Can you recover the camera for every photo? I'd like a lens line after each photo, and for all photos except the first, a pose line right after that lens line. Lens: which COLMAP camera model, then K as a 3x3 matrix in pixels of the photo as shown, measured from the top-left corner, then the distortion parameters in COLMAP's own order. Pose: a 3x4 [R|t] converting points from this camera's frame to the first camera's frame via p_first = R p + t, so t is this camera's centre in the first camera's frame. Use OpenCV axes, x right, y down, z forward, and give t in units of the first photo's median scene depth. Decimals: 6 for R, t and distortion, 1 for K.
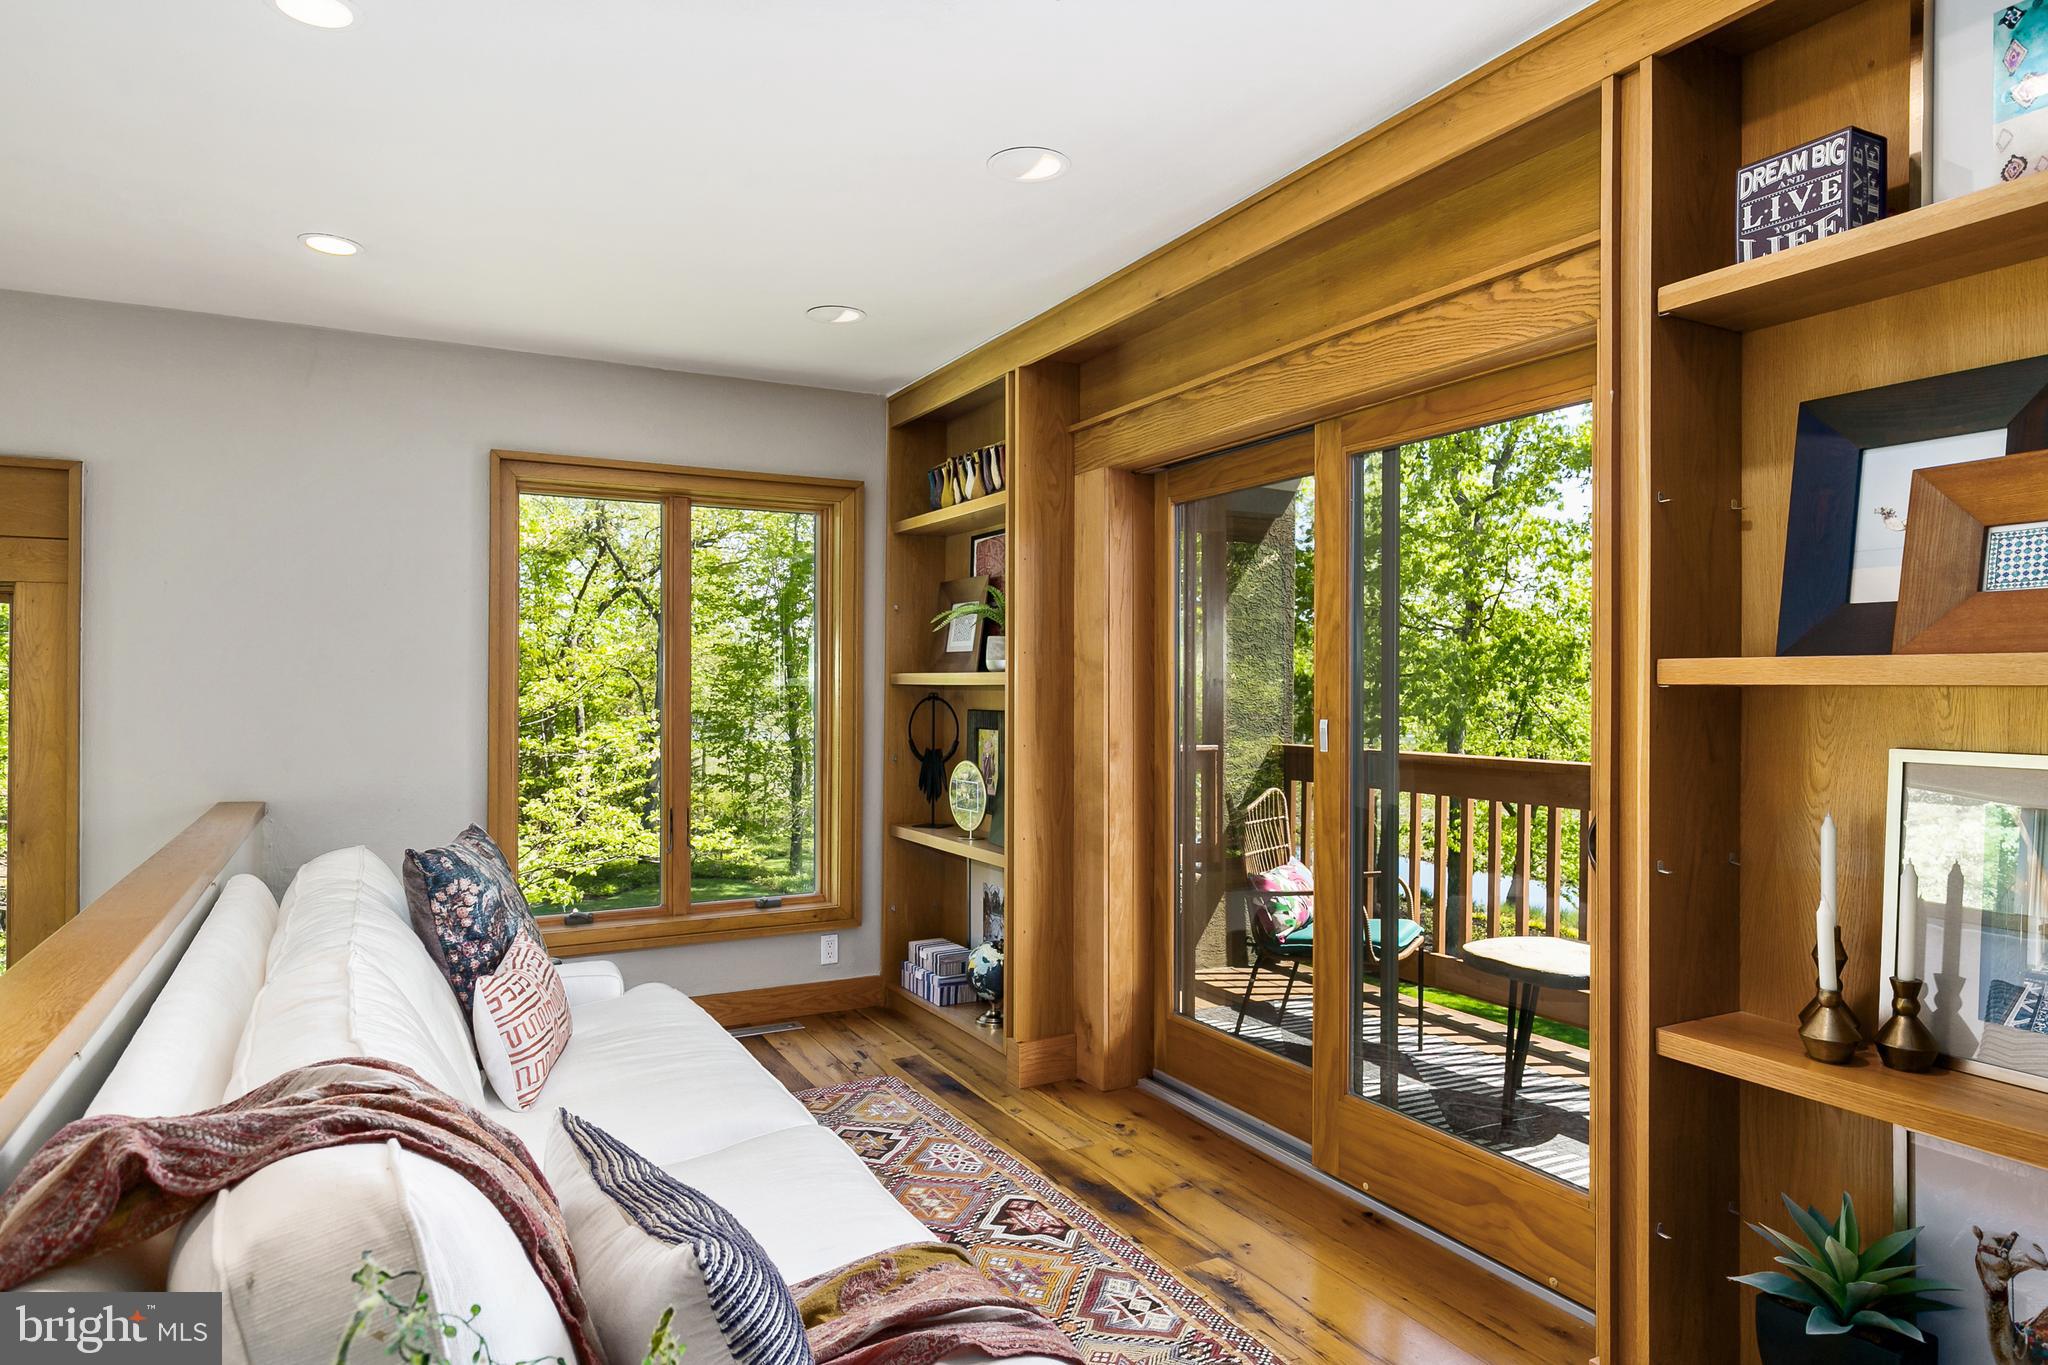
lens RADIAL K [[1233.7, 0, 1024.4], [0, 1233.7, 686.0], [0, 0, 1]] dist [-0.005281, -0.000320]
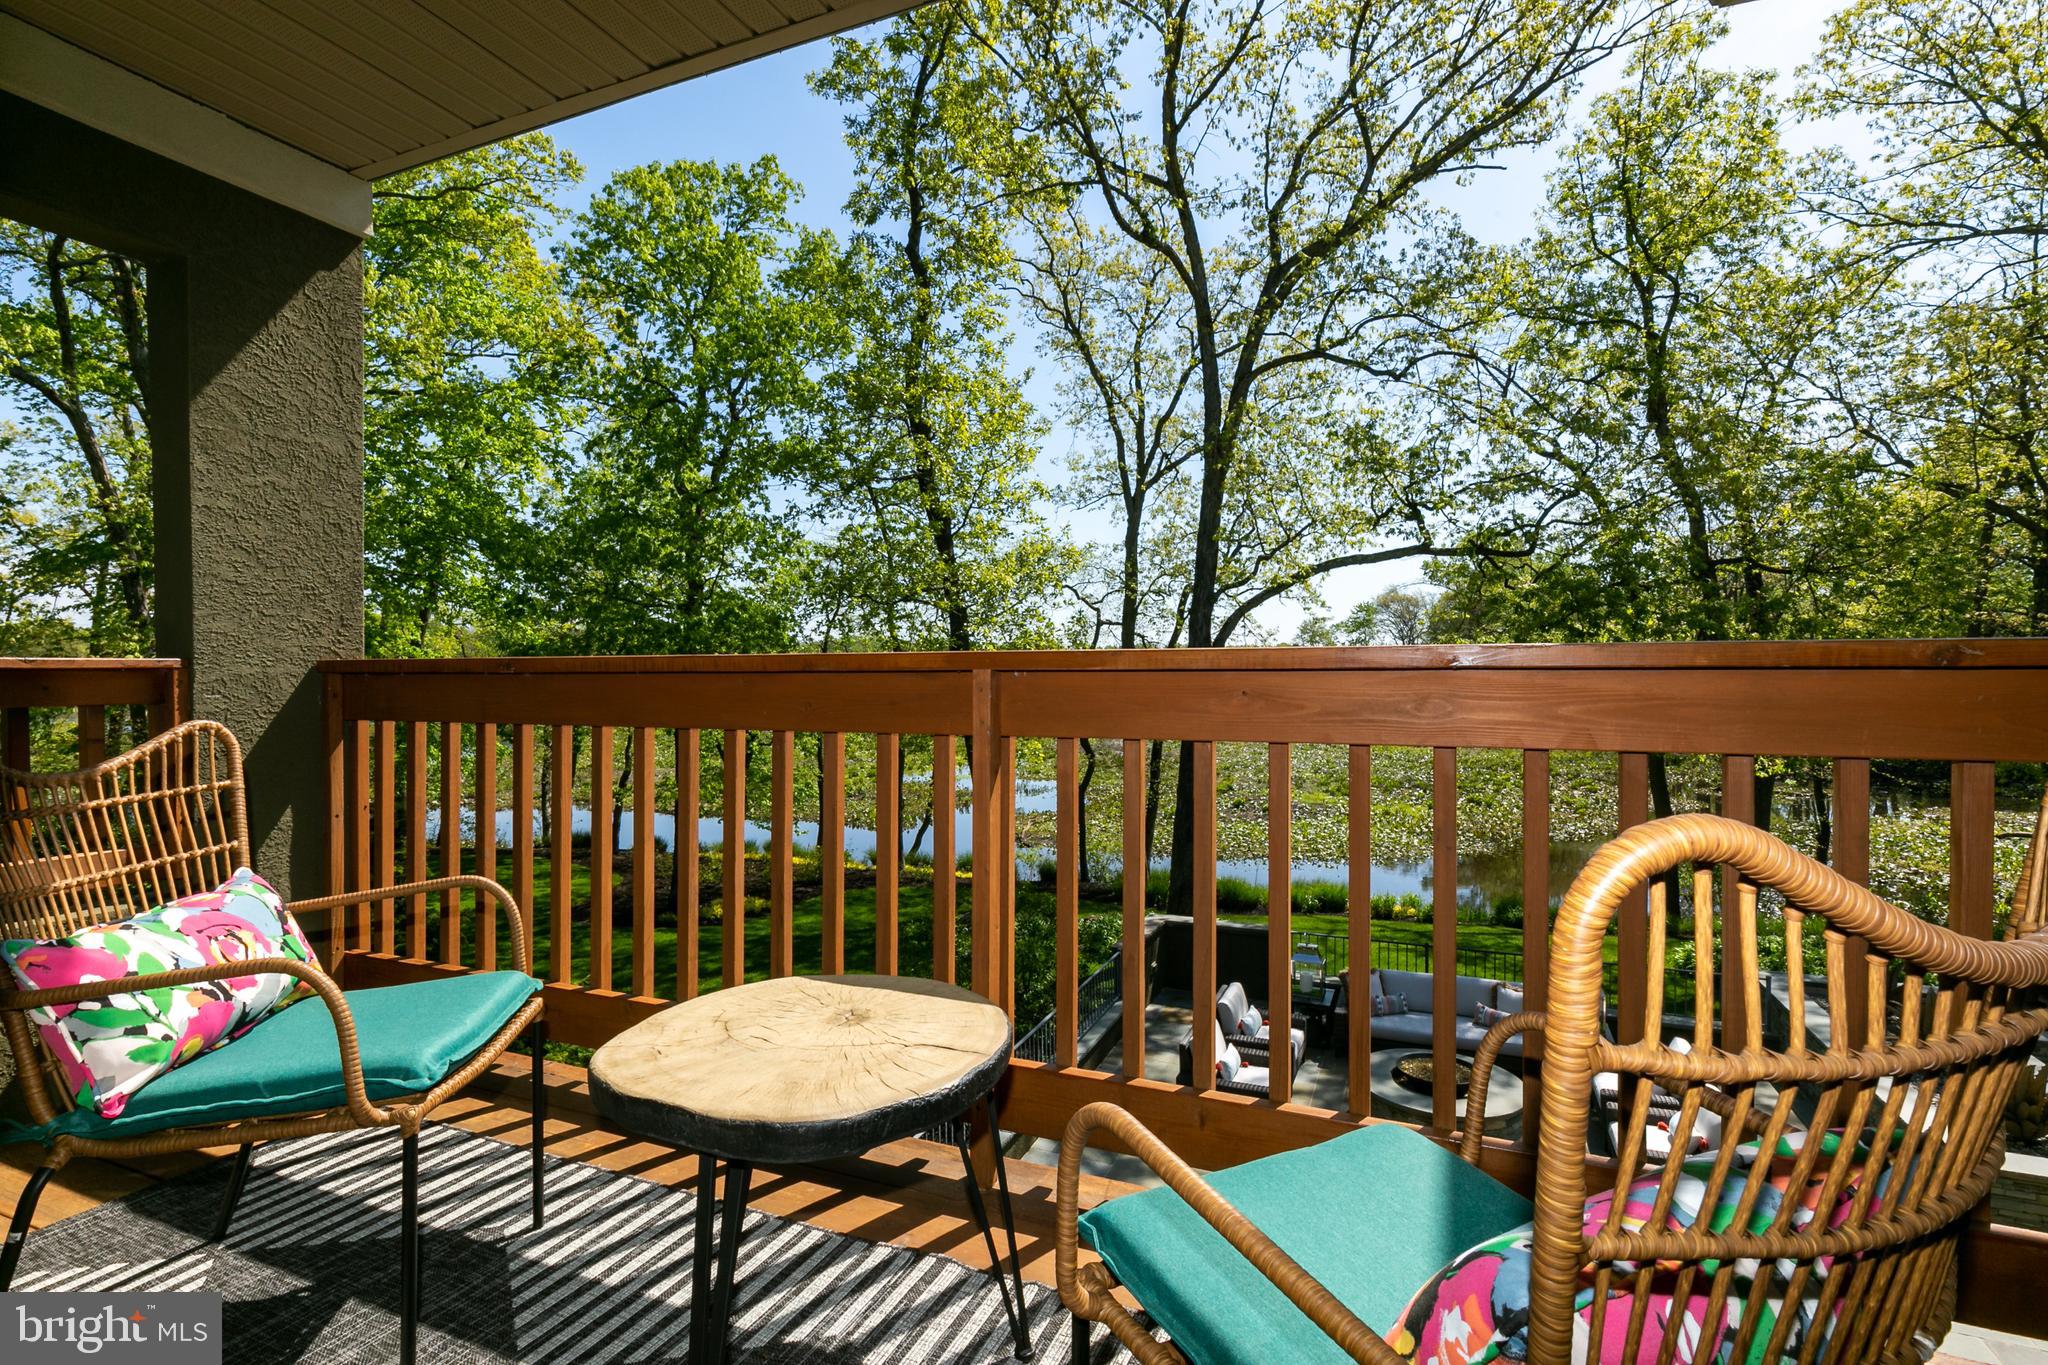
lens RADIAL K [[980.0, 0, 1023.7], [0, 980.0, 675.9], [0, 0, 1]] dist [-0.001674, -0.000221]
pose [[0.785103, -0.006779, 0.619328, 0.197650], [0.003307, 0.999972, 0.006753, 0.058915], [-0.619356, -0.003254, 0.785104, 0.482421]]
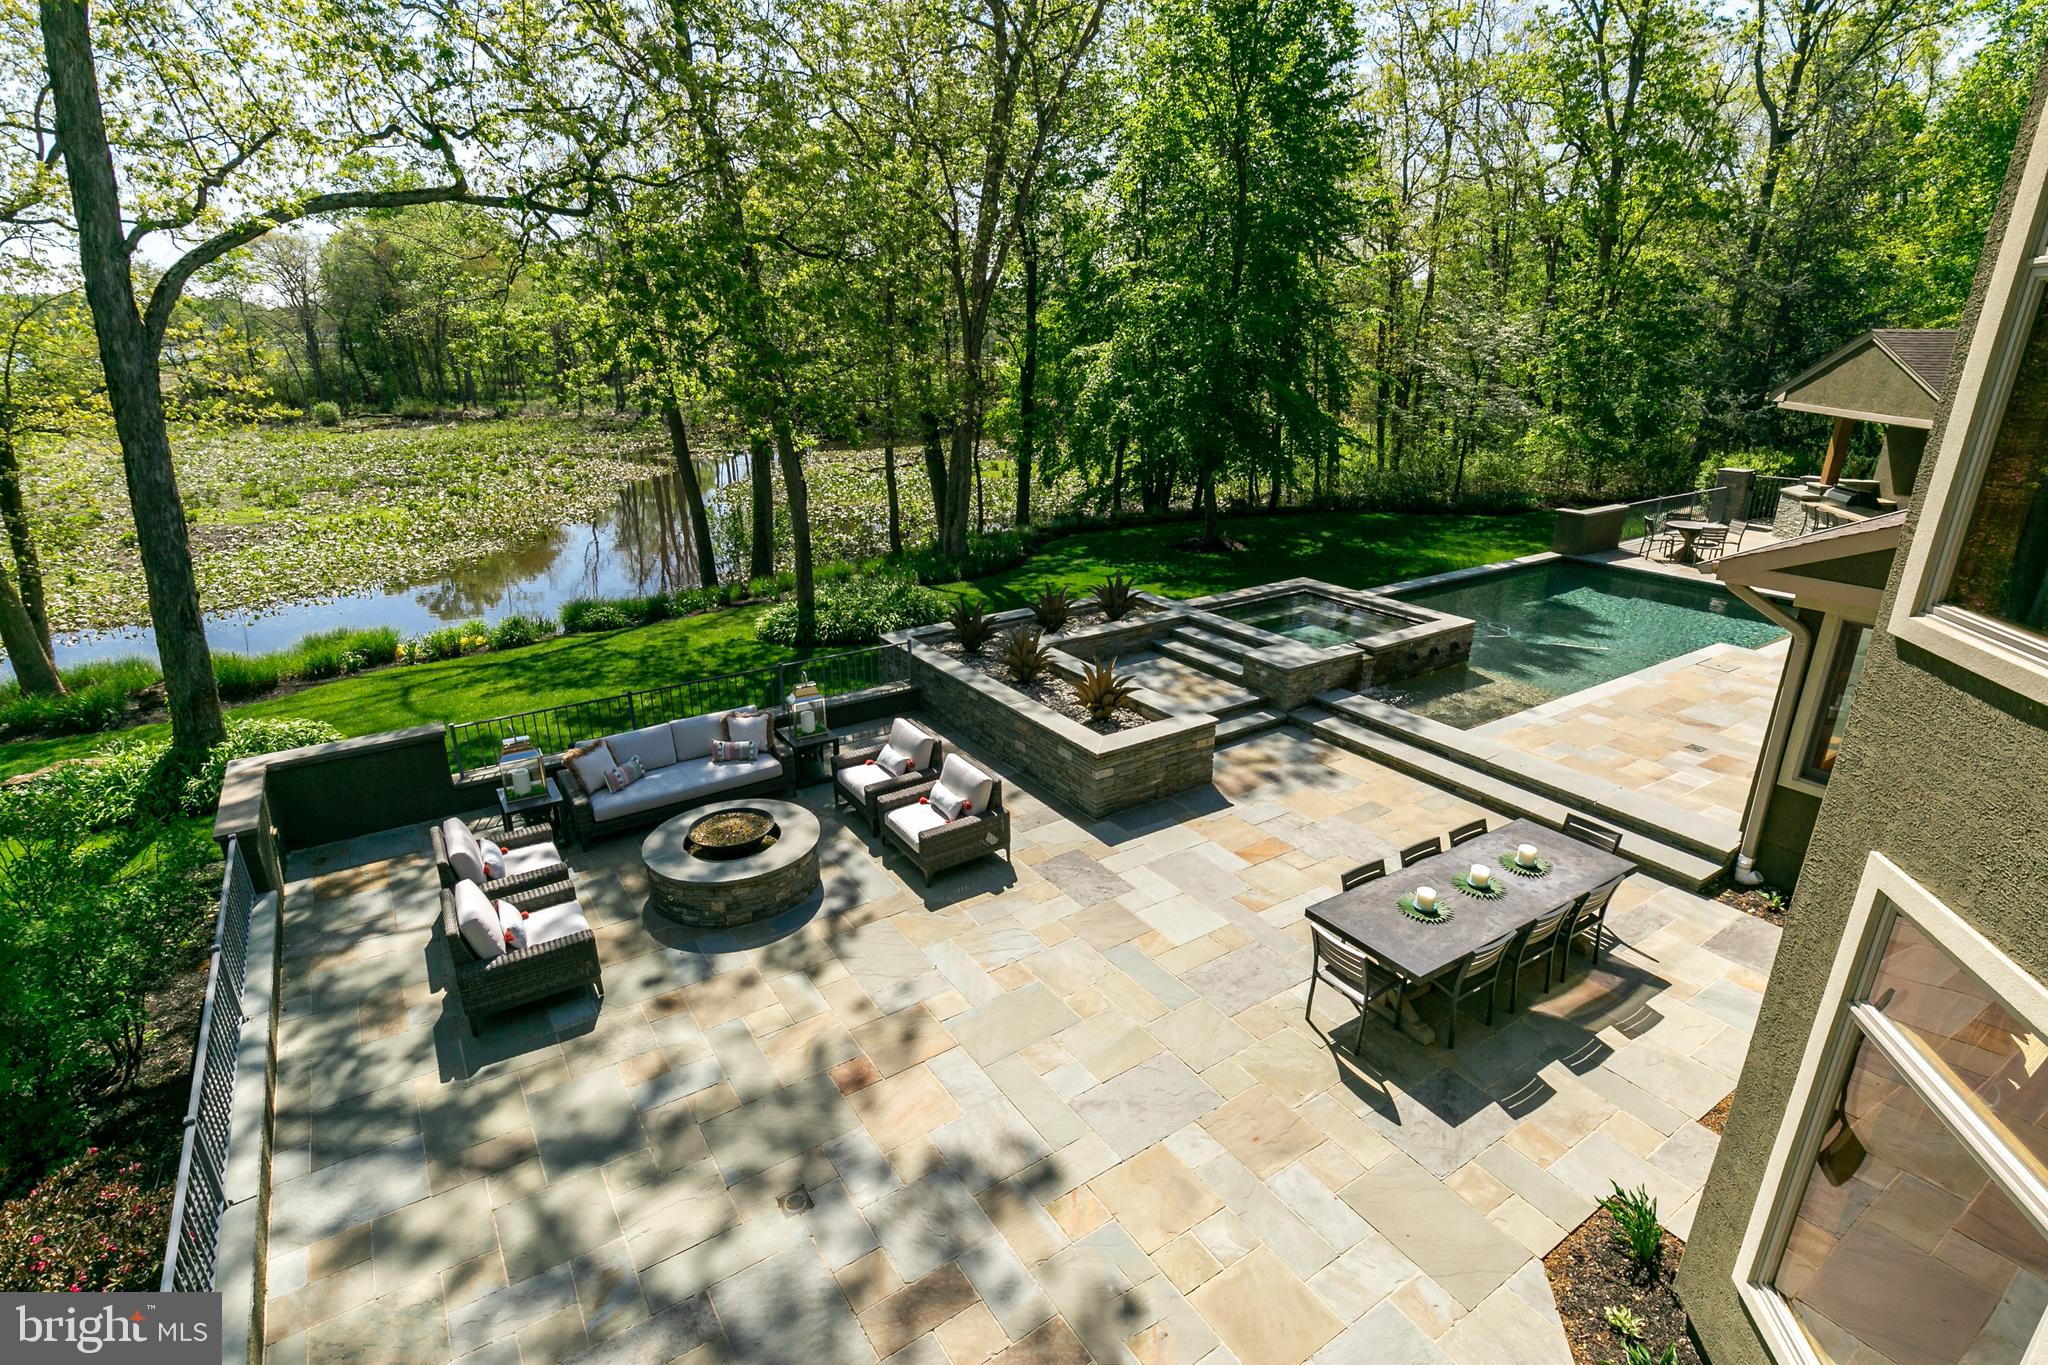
lens RADIAL K [[1001.2, 0, 1020.5], [0, 1001.2, 687.2], [0, 0, 1]] dist [-0.002590, -0.000003]
pose [[-0.085723, -0.338252, 0.937143, 0.230229], [-0.000174, 0.940611, 0.339487, 0.037580], [-0.996319, 0.028939, -0.080691, 0.634433]]
